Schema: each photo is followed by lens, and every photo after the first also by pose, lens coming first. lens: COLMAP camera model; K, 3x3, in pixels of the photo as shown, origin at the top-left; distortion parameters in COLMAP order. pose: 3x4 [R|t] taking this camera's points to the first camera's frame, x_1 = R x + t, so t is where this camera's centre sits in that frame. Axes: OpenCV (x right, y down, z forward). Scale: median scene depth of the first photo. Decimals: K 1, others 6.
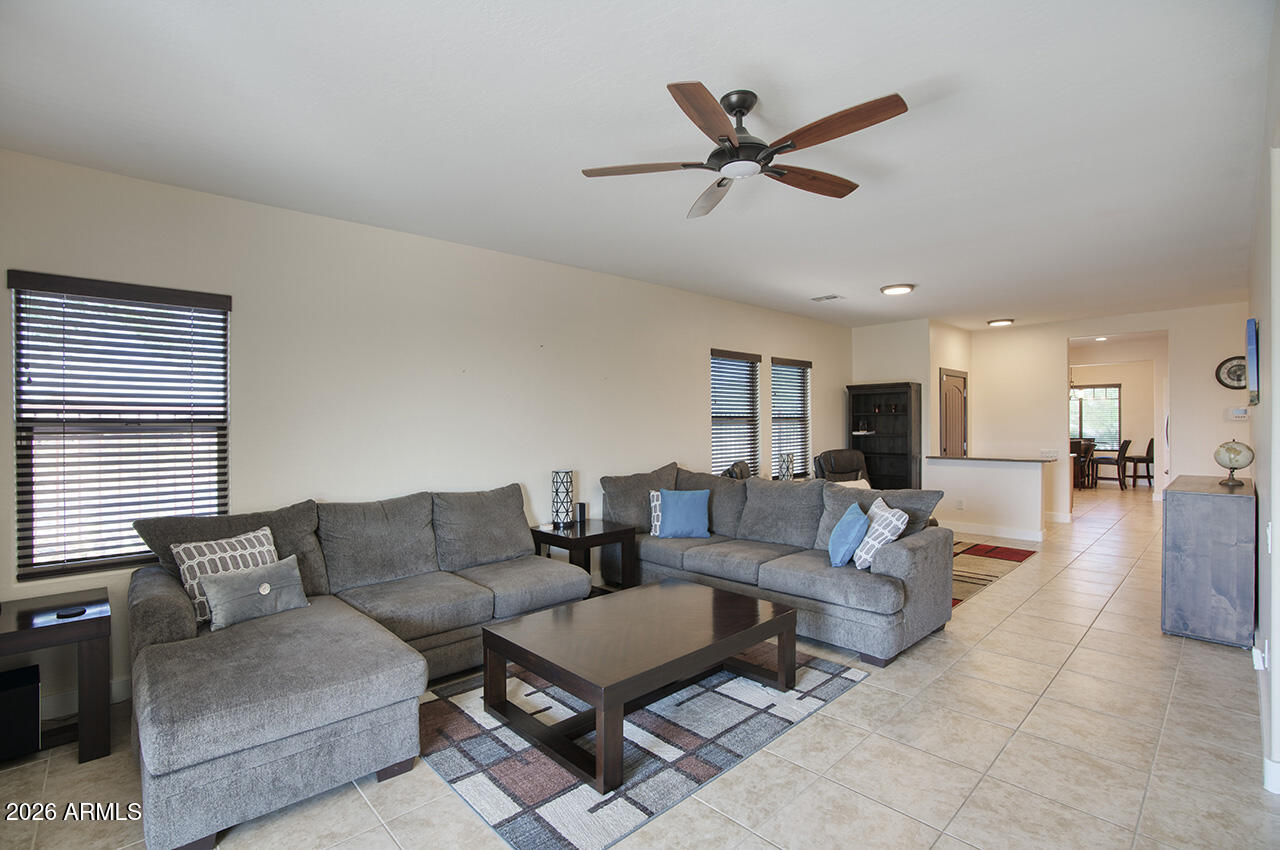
lens RADIAL K [[586.6, 0, 641.7], [0, 586.6, 422.9], [0, 0, 1]] dist [-0.031348, 0.004348]
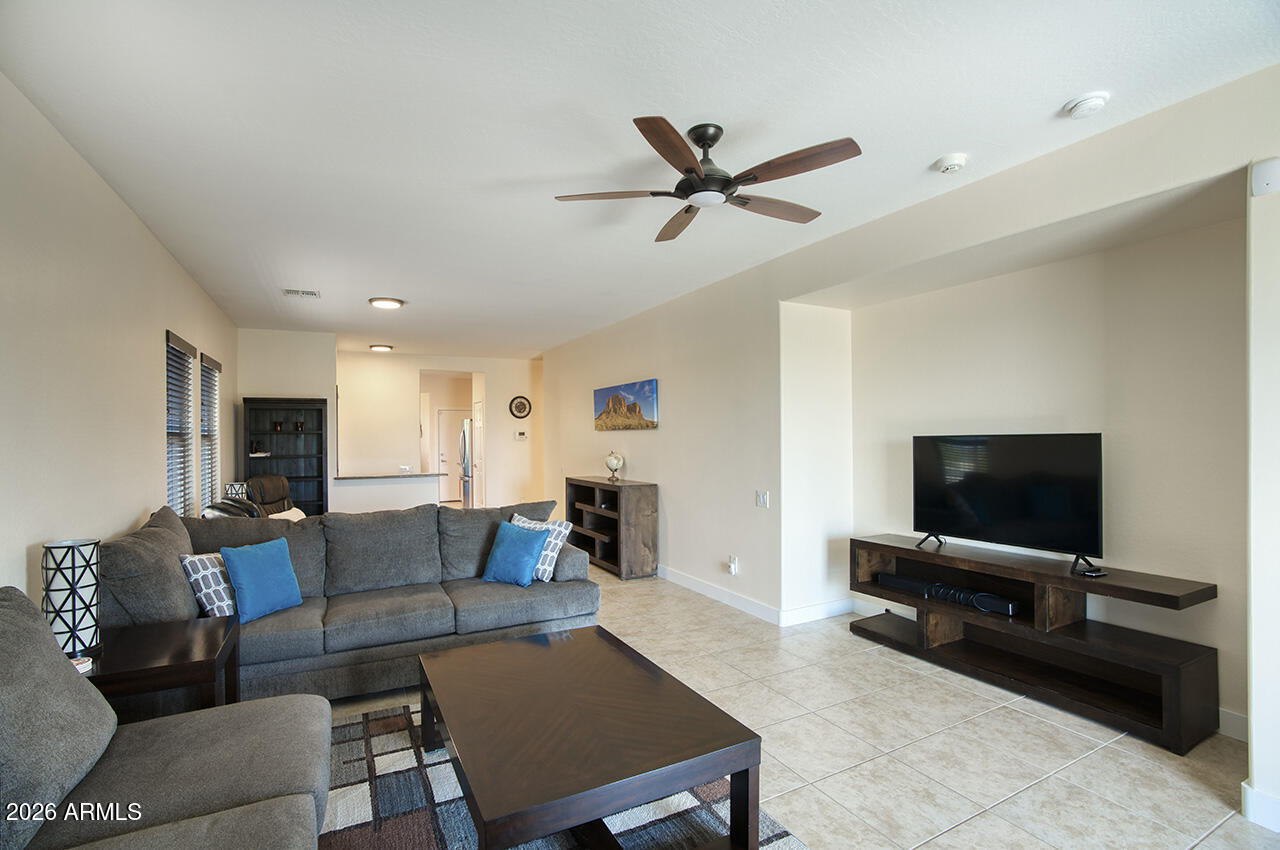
lens RADIAL K [[586.6, 0, 629.0], [0, 586.6, 434.4], [0, 0, 1]] dist [-0.031348, 0.004348]
pose [[0.296709, 0.007982, 0.954934, -0.304653], [0.006790, 0.999922, -0.010468, -0.000223], [-0.954944, 0.009590, 0.296632, 0.284003]]
